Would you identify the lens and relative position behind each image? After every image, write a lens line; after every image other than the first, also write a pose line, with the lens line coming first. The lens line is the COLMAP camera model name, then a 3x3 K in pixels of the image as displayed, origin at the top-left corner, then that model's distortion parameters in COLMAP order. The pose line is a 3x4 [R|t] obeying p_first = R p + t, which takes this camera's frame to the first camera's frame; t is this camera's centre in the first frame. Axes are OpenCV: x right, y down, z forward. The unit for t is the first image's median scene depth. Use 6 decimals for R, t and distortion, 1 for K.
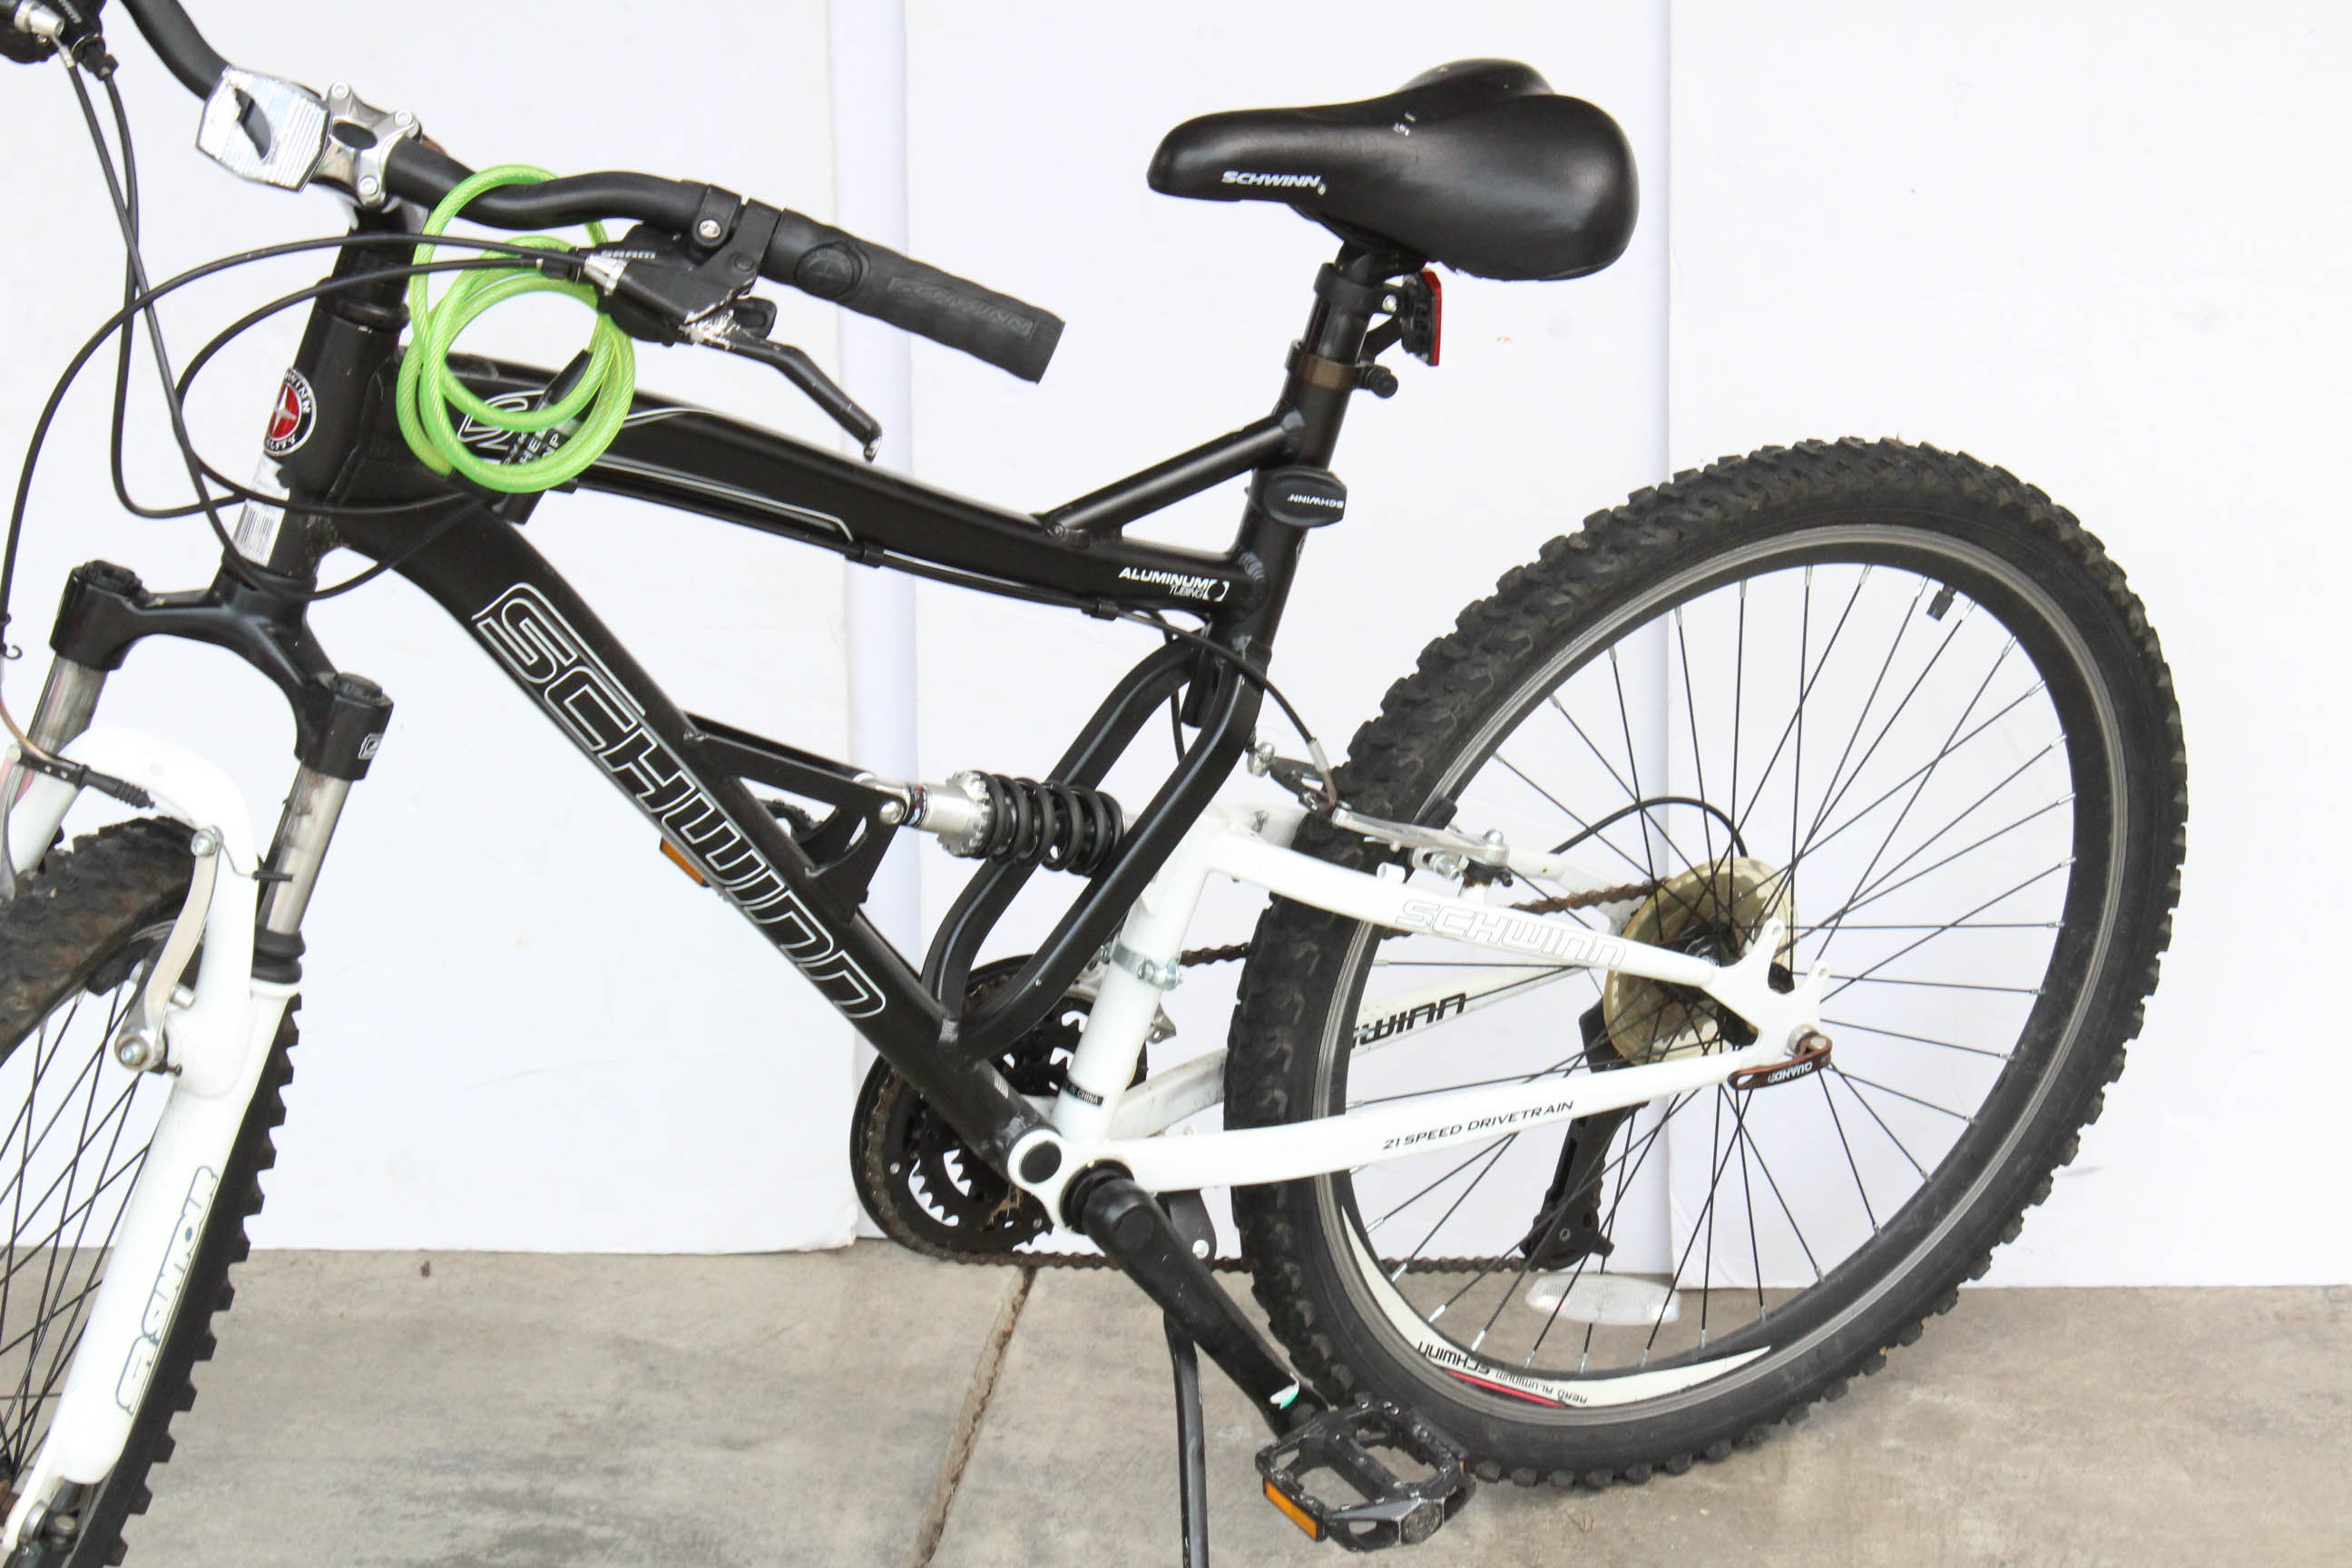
lens RADIAL K [[5560.9, 0, 1176.6], [0, 5560.9, 777.1], [0, 0, 1]] dist [0.084840, 0.000000]
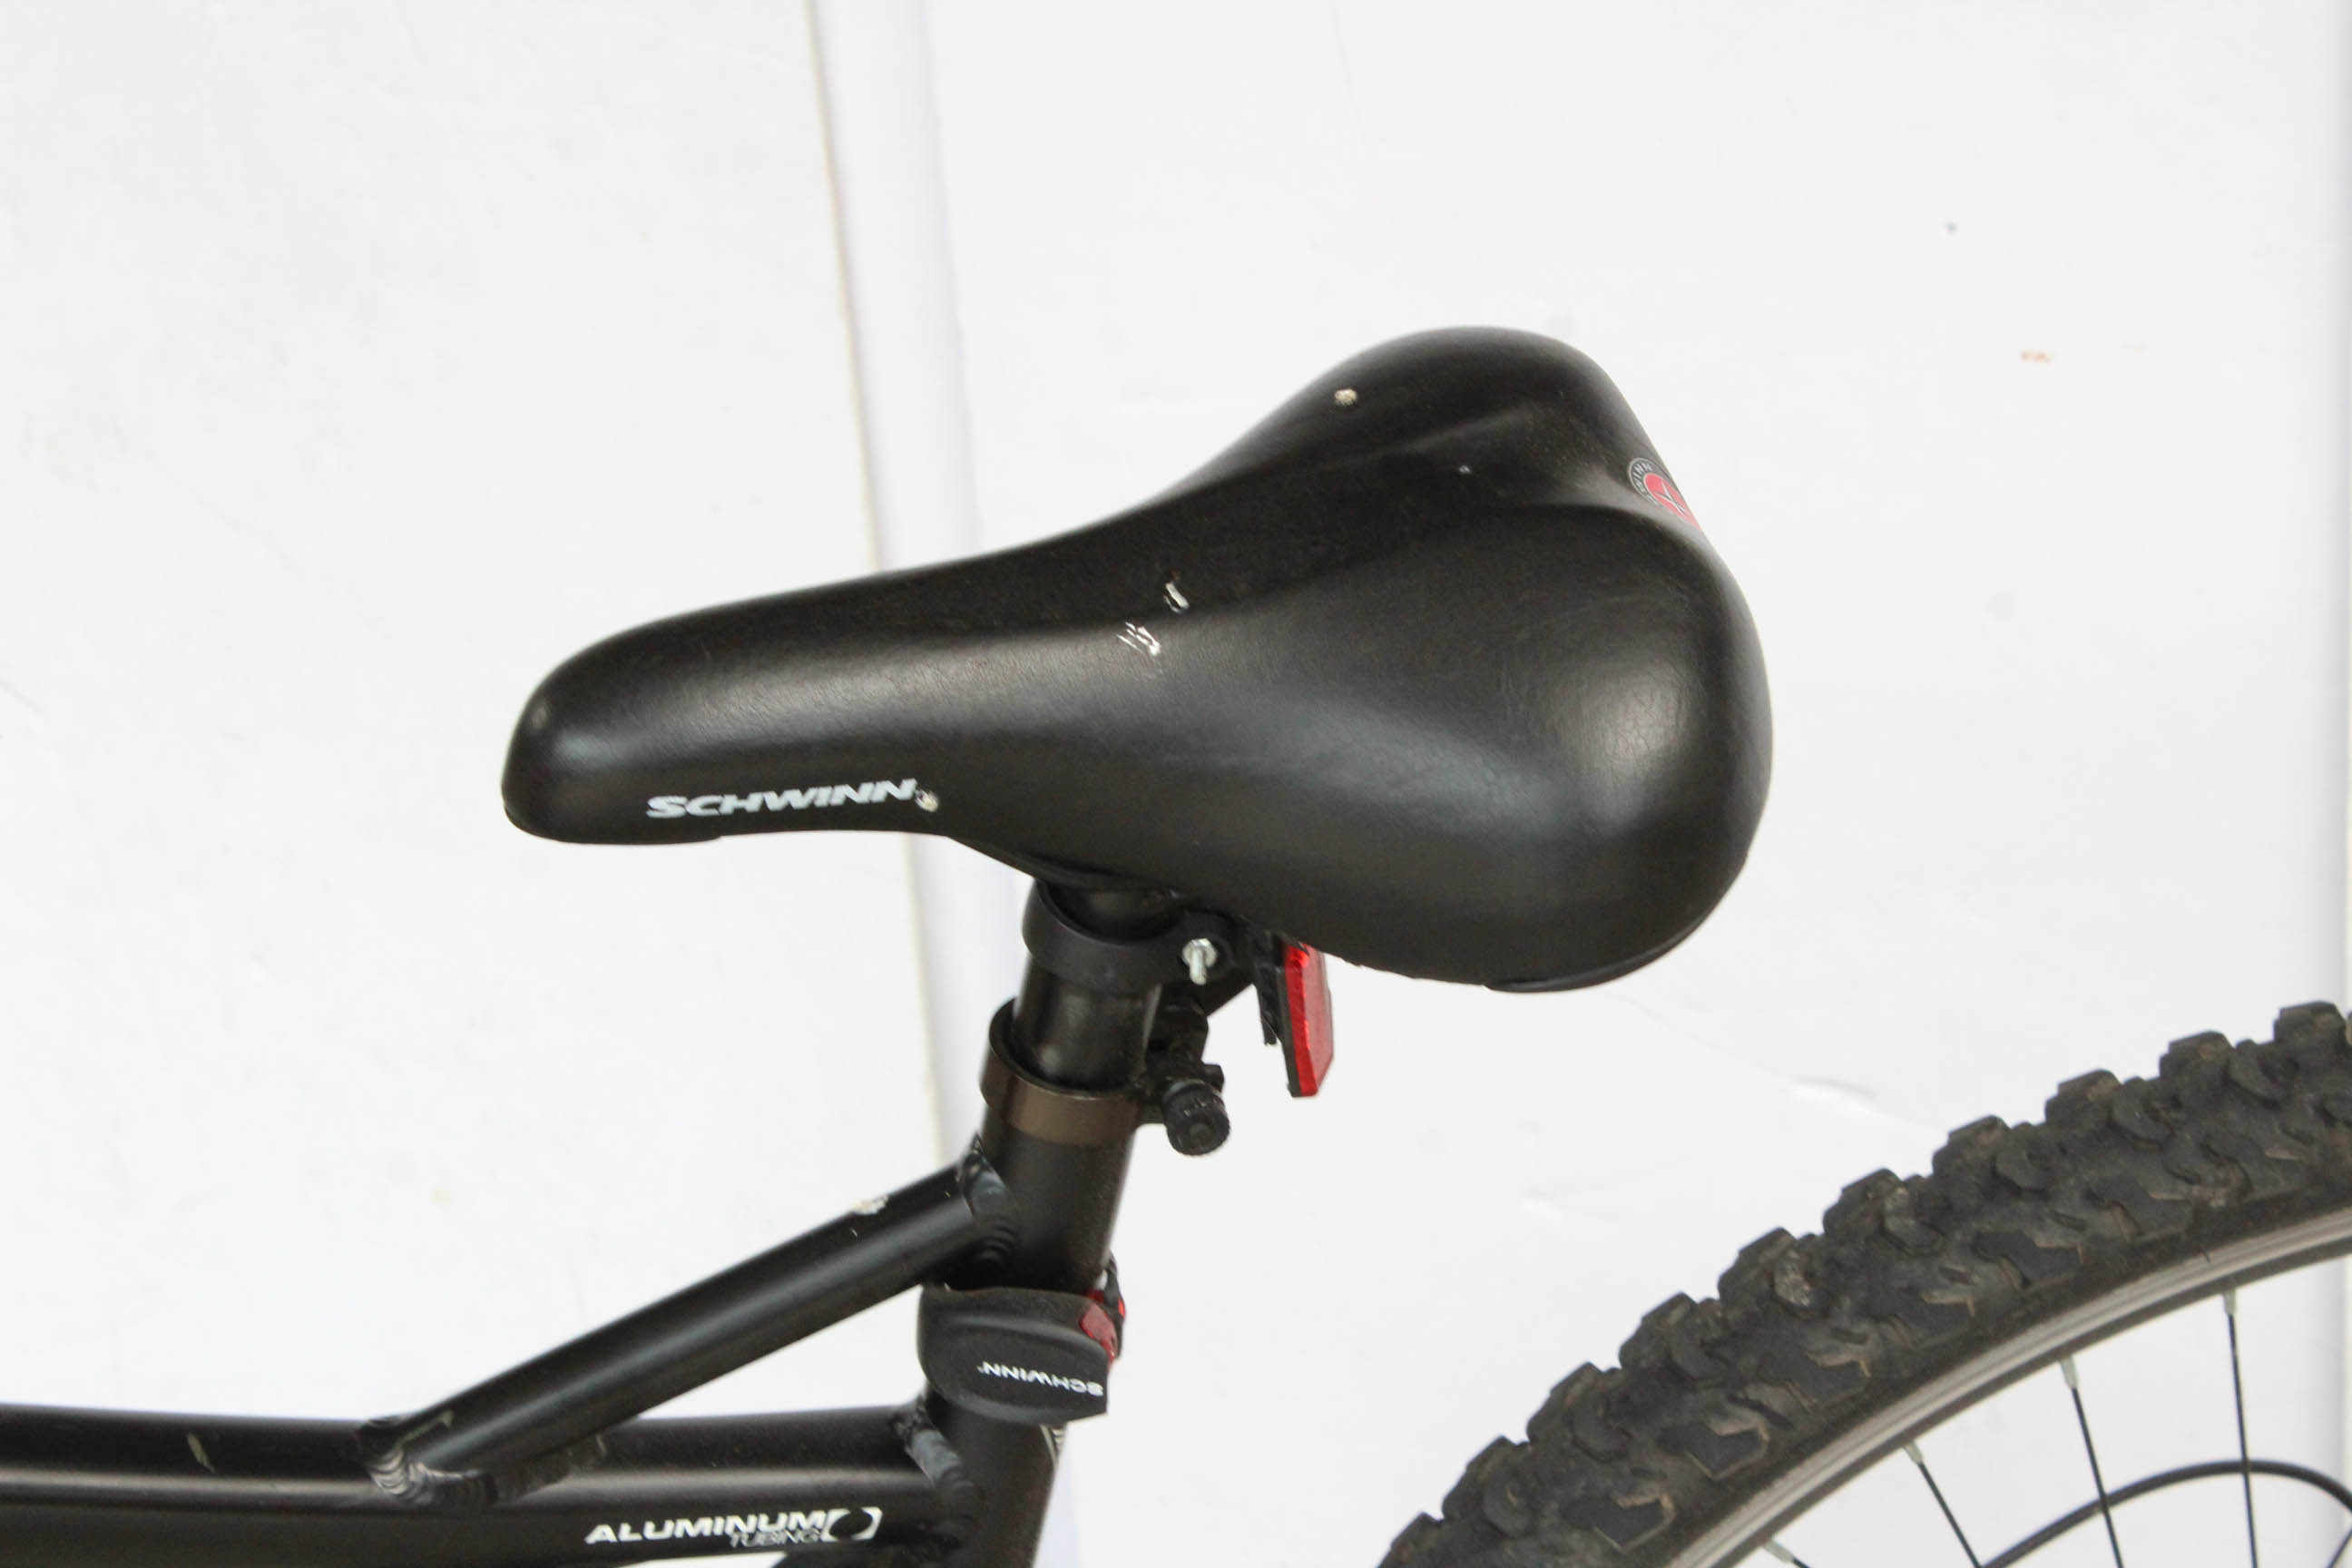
lens RADIAL K [[5560.9, 0, 1185.2], [0, 5560.9, 794.1], [0, 0, 1]] dist [0.084840, 0.000000]
pose [[0.962161, 0.057627, -0.266319, 0.134783], [0.007616, 0.971310, 0.237694, -0.178195], [0.272376, -0.230728, 0.934118, 0.541370]]
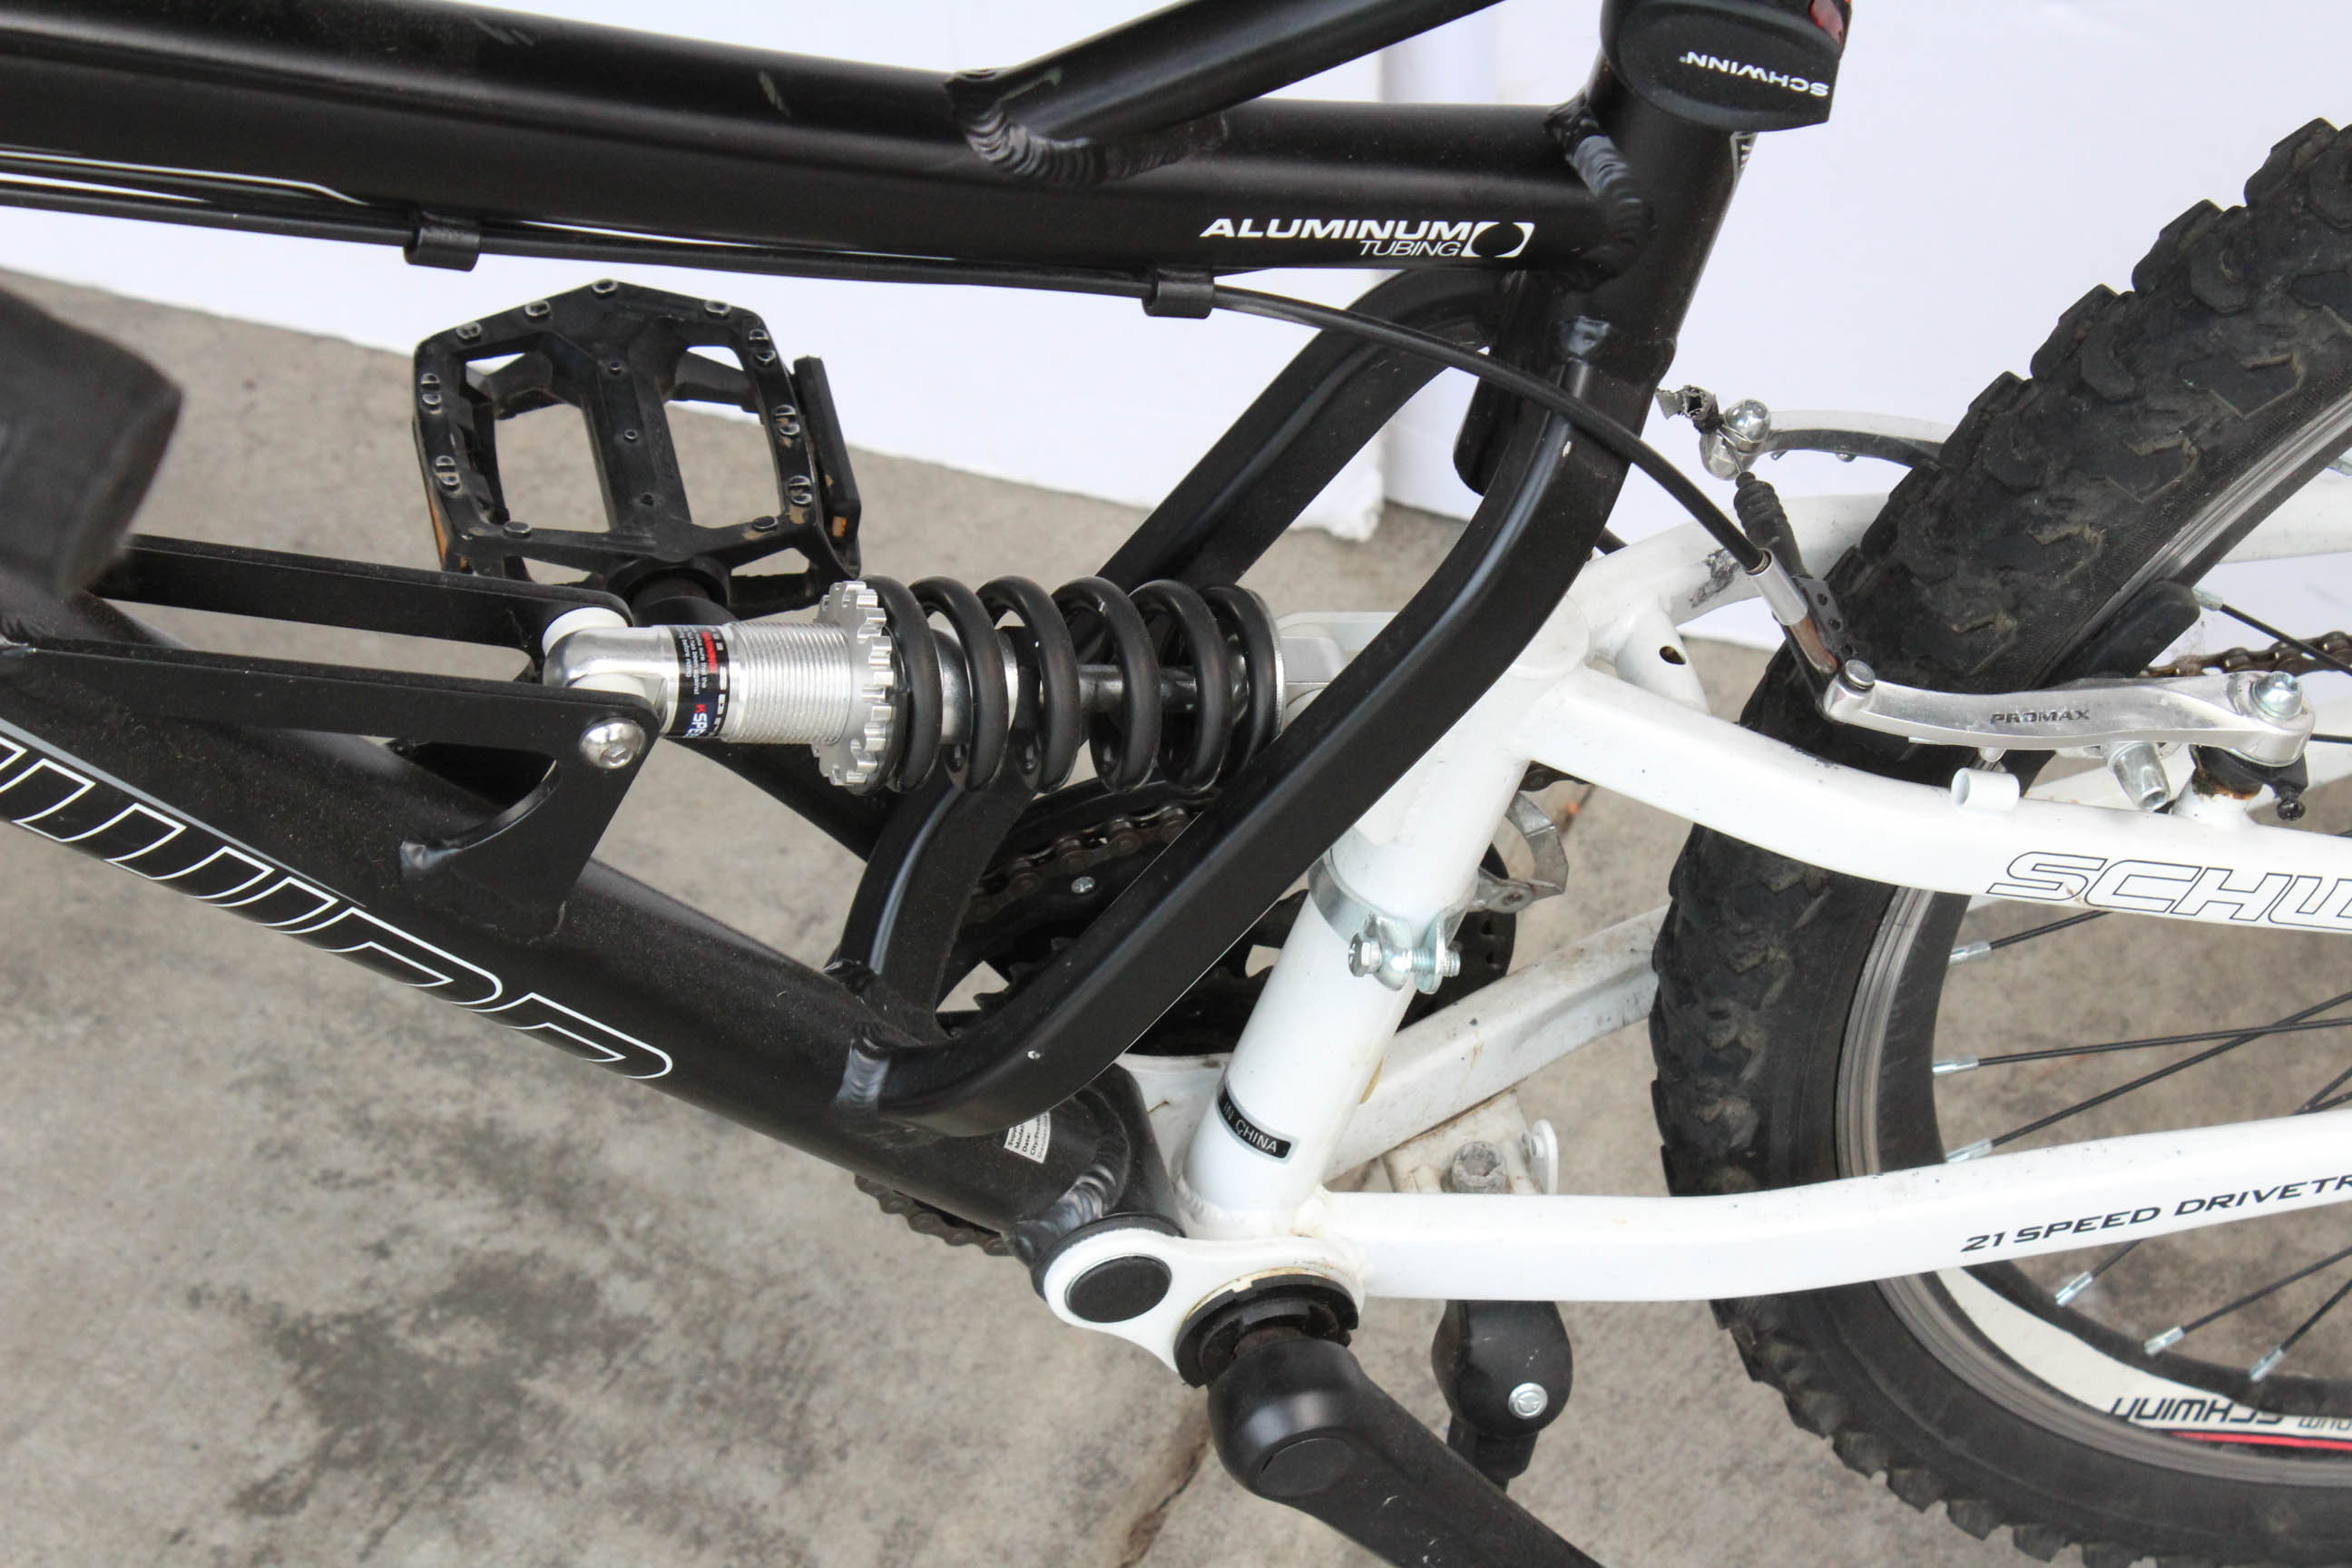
lens RADIAL K [[5560.9, 0, 1184.2], [0, 5560.9, 783.2], [0, 0, 1]] dist [0.084840, 0.000000]
pose [[0.951479, 0.165885, -0.259169, 0.083329], [-0.044985, 0.908184, 0.416147, -0.143038], [0.304406, -0.384296, 0.871581, 0.580053]]
